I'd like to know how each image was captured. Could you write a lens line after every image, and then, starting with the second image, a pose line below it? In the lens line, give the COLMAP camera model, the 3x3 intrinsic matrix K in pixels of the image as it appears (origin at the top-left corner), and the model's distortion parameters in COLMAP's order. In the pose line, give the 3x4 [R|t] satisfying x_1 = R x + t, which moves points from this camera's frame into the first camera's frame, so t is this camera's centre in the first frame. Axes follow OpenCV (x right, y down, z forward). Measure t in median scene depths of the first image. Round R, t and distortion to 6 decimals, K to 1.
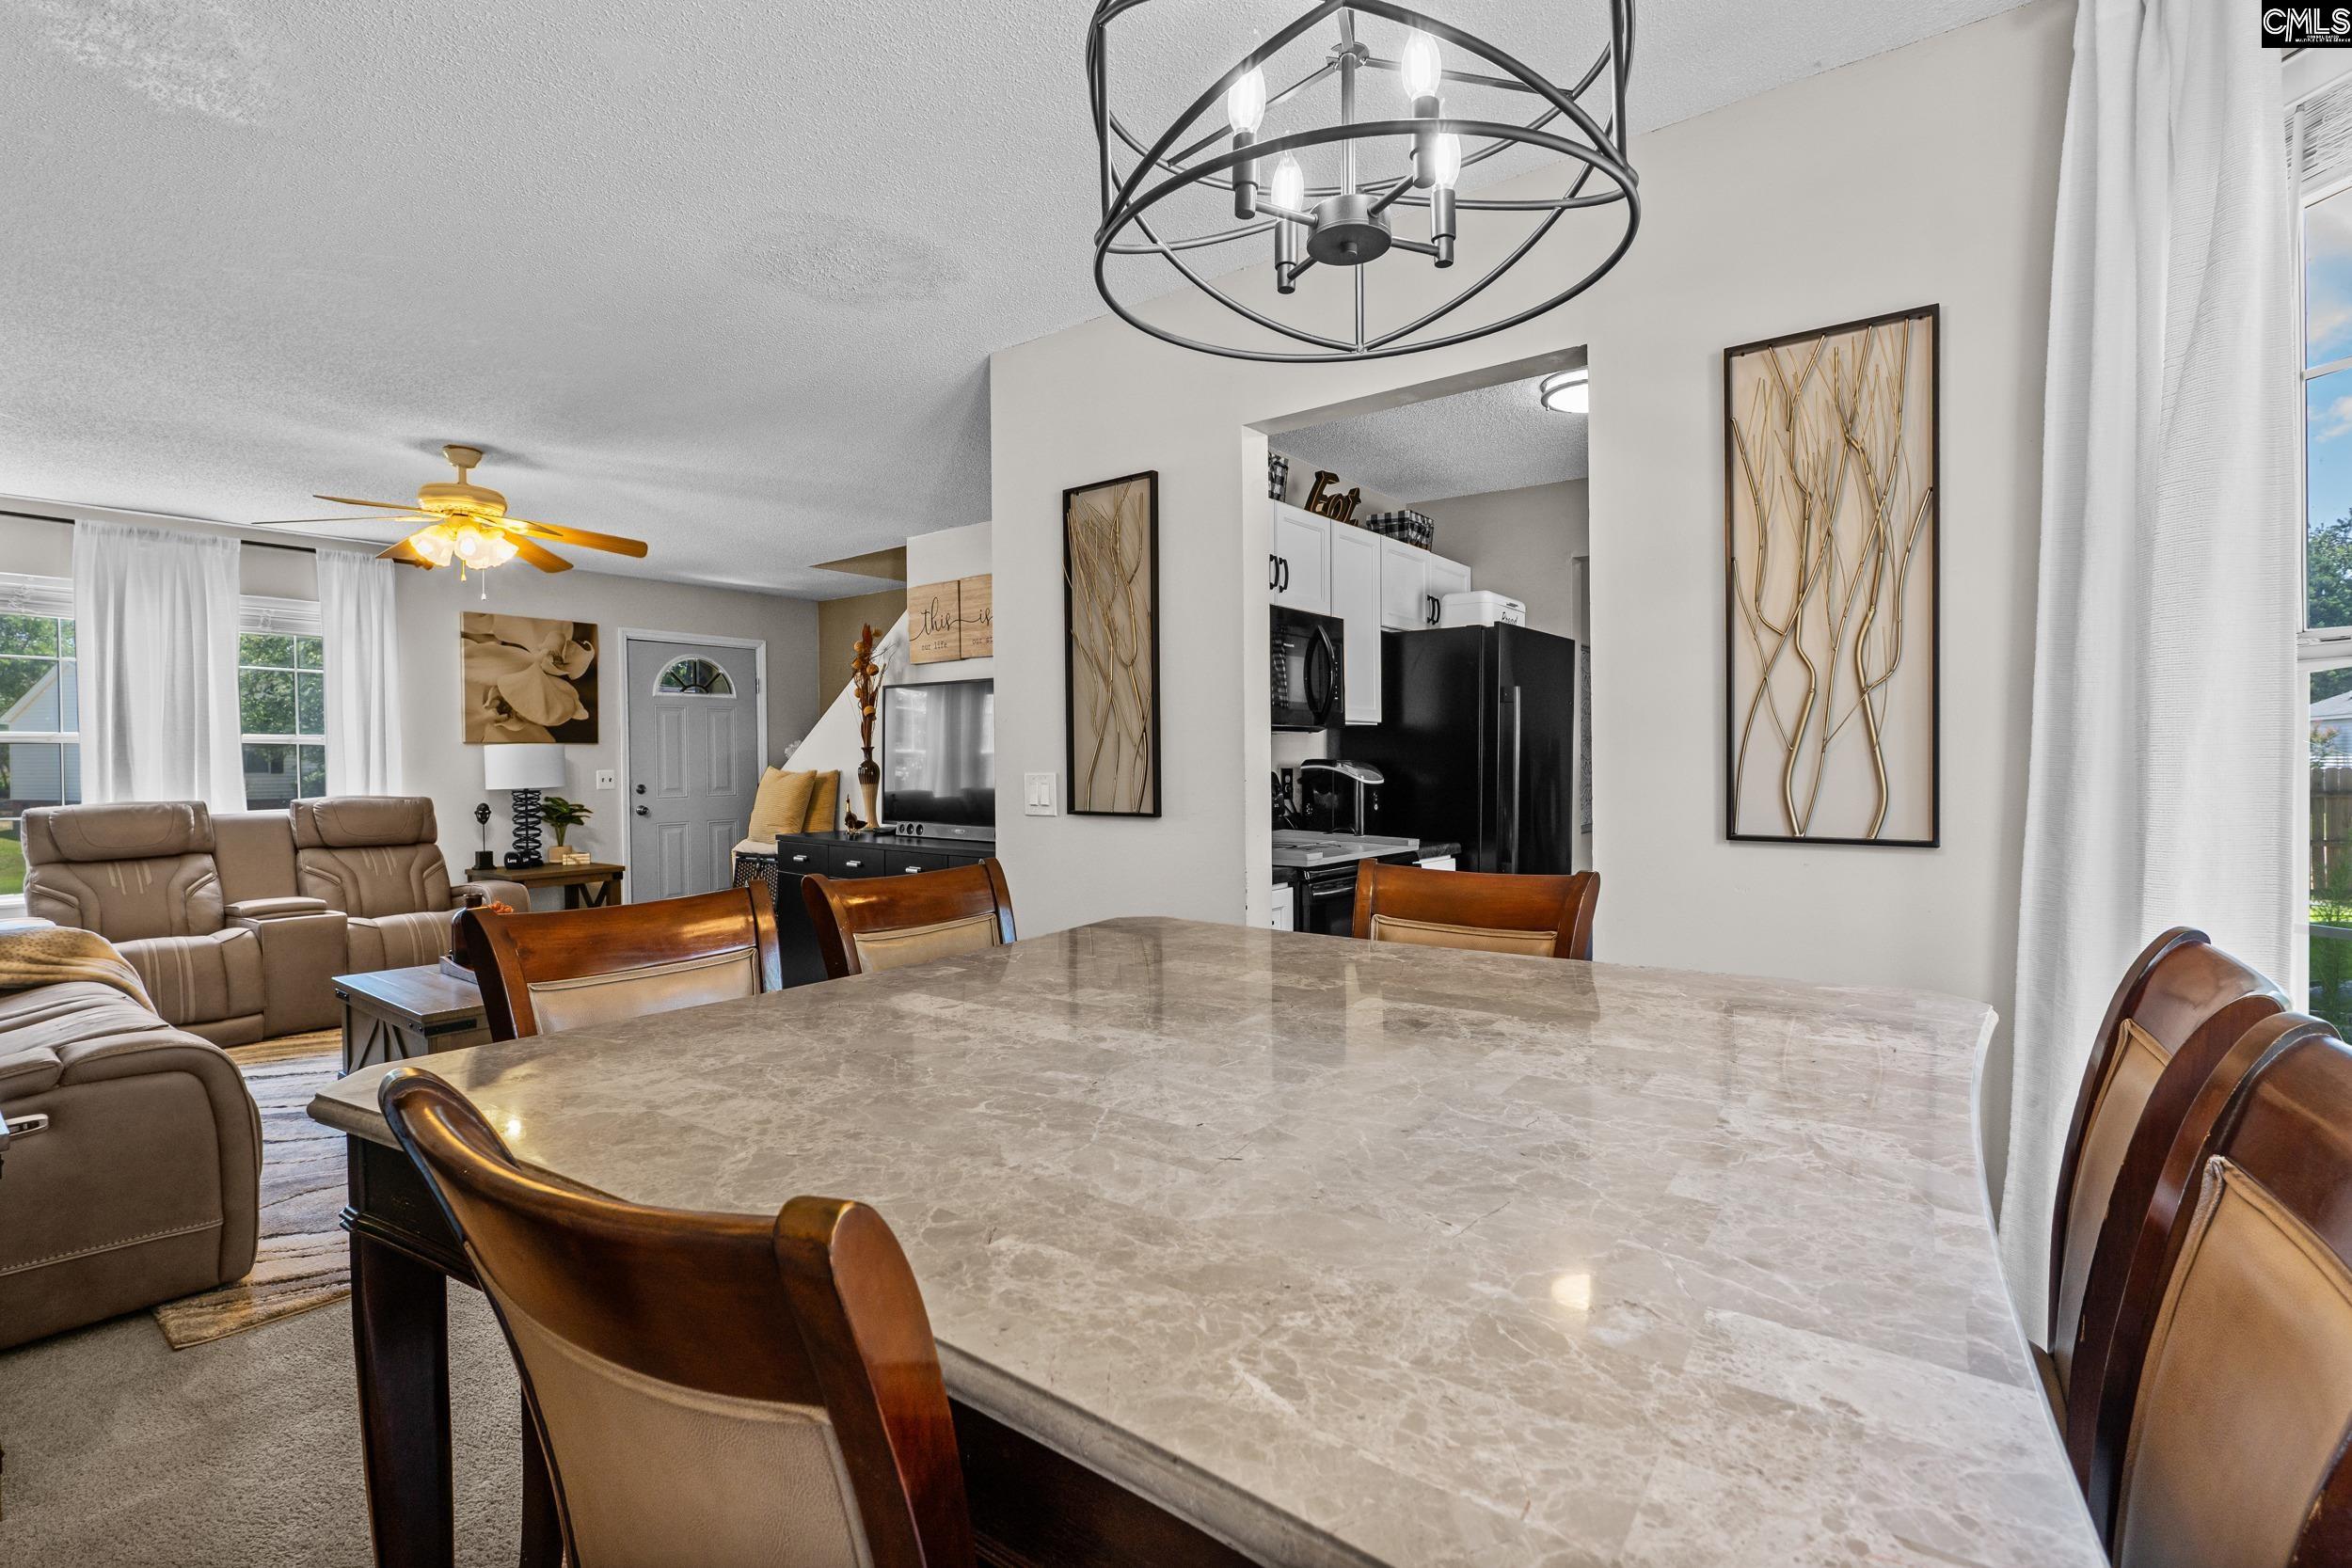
lens RADIAL K [[1081.7, 0, 1176.0], [0, 1081.7, 780.7], [0, 0, 1]] dist [-0.007423, -0.000676]
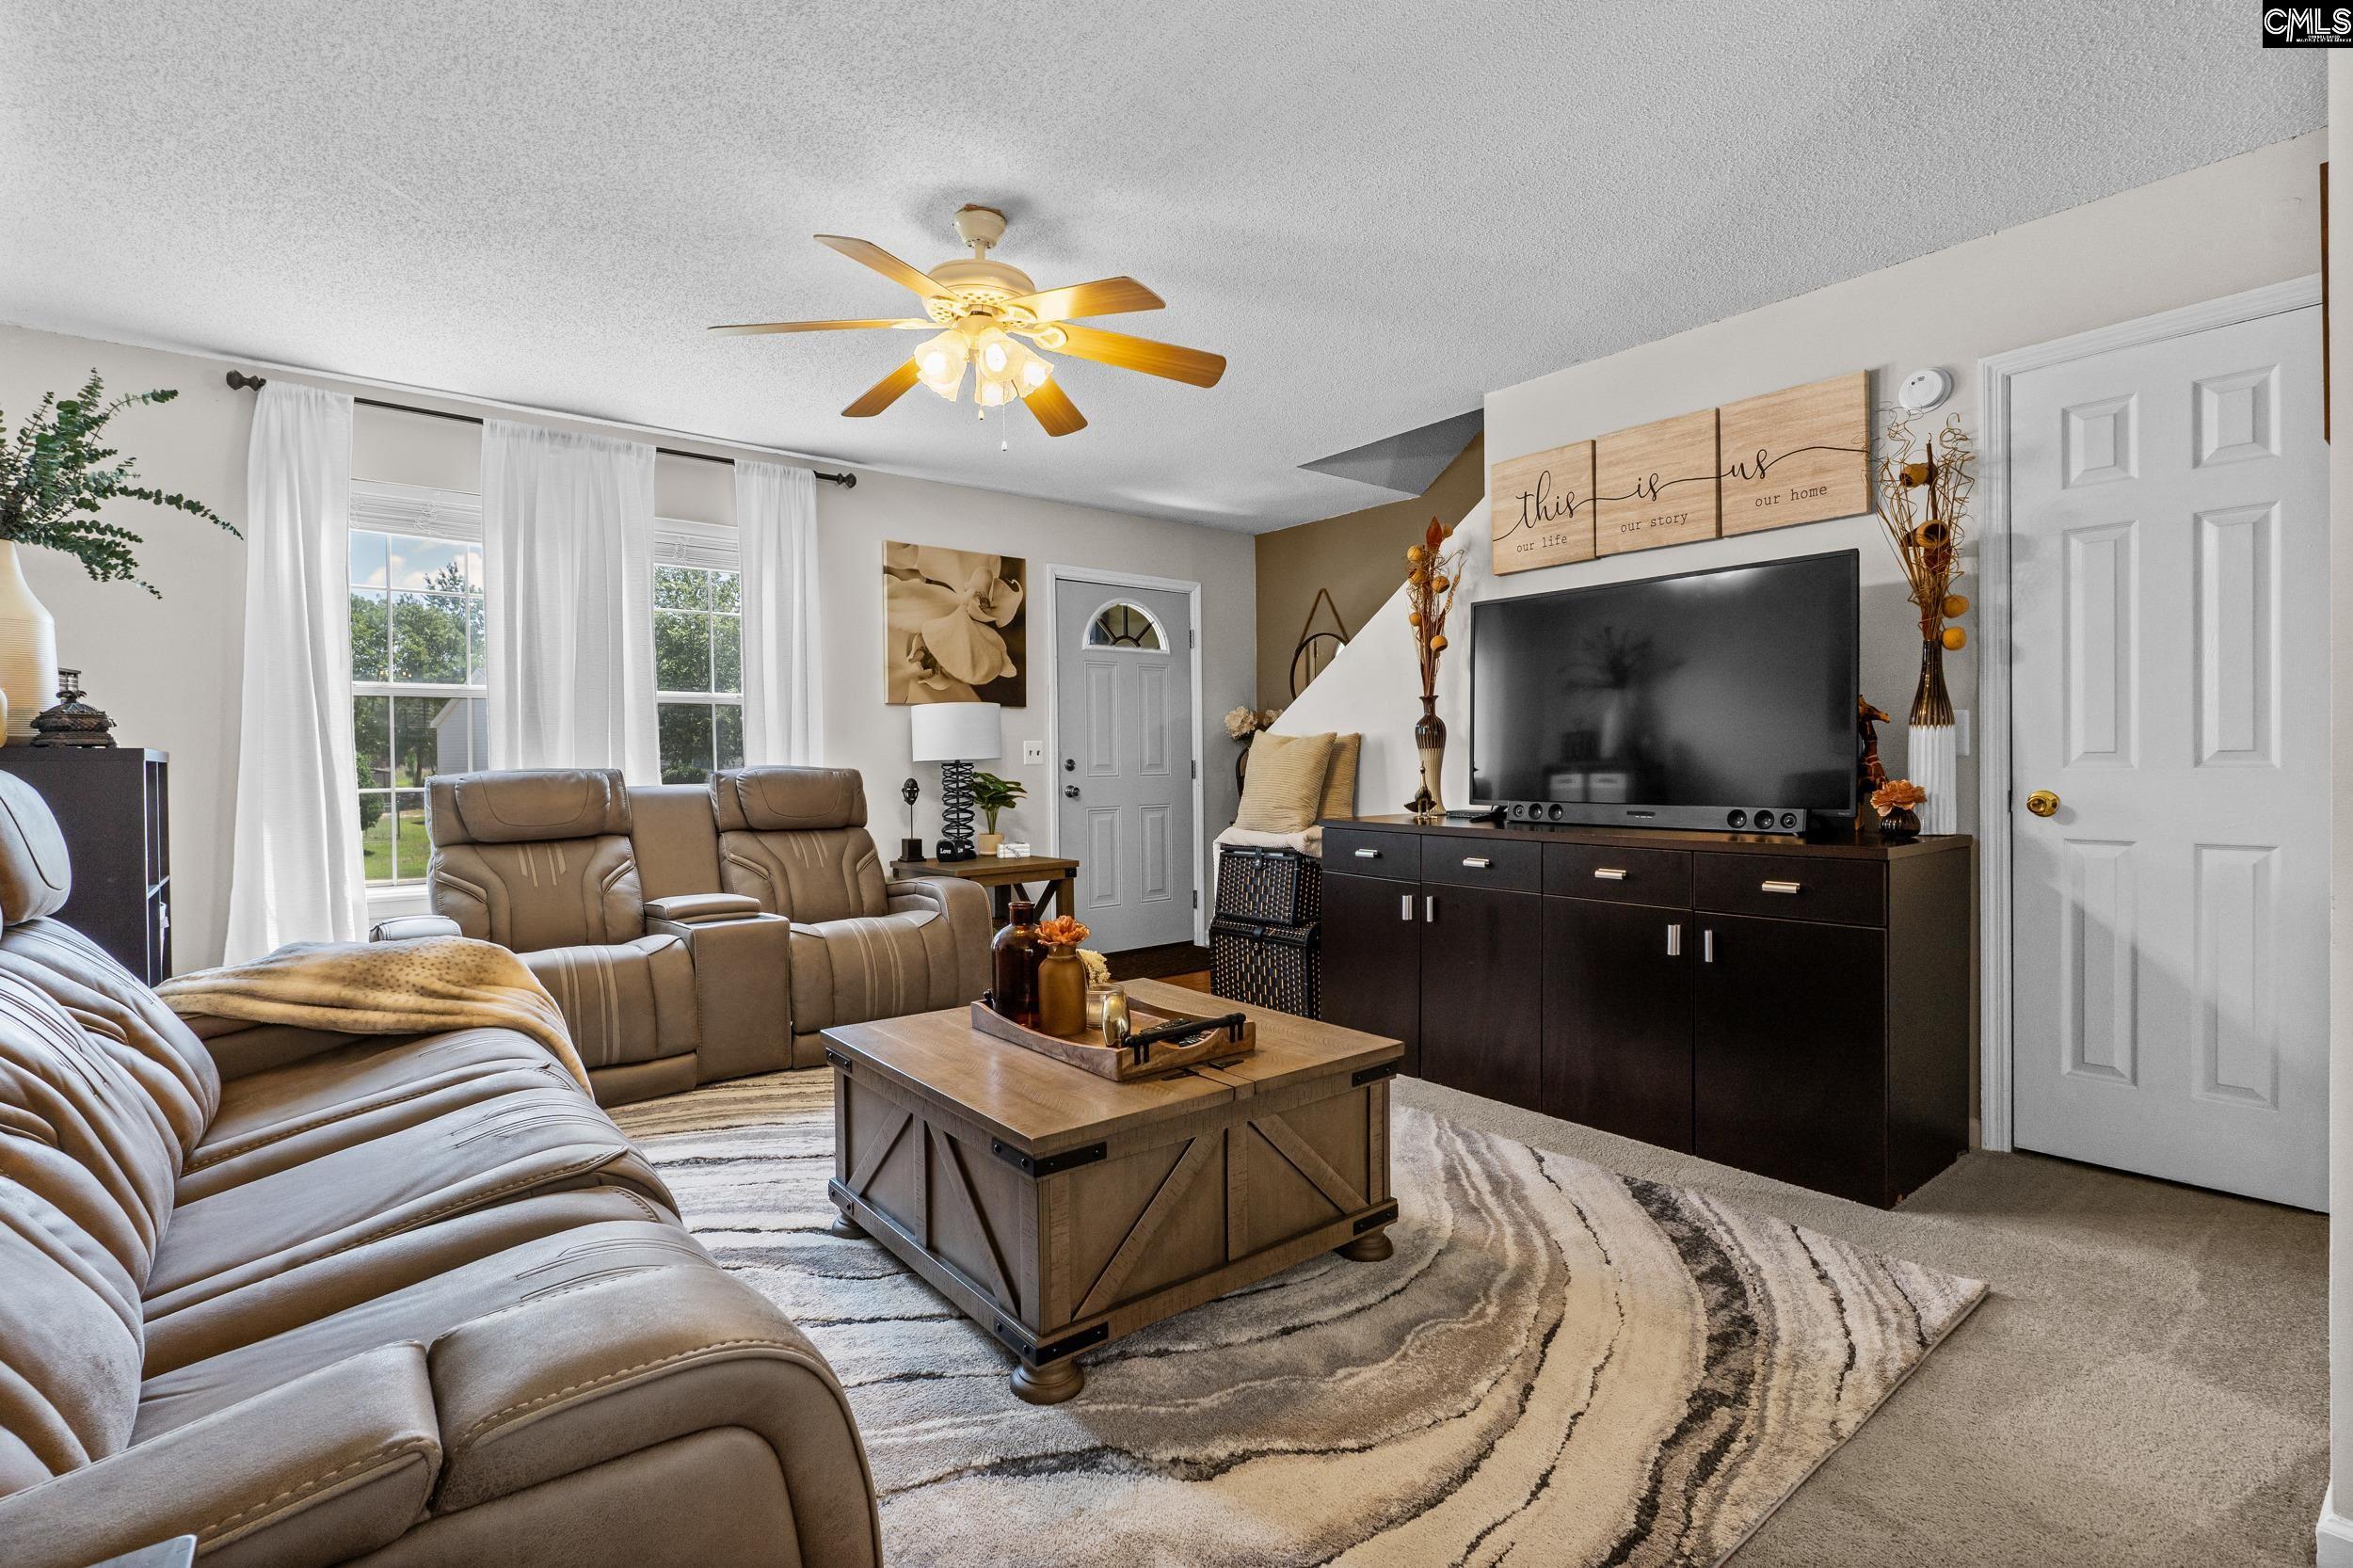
lens RADIAL K [[1082.3, 0, 1170.5], [0, 1082.3, 778.8], [0, 0, 1]] dist [-0.007423, -0.000676]
pose [[0.973089, -0.000212, -0.230428, -0.292130], [-0.000341, 0.999997, -0.002357, 0.024667], [0.230428, 0.002372, 0.973086, 0.286239]]
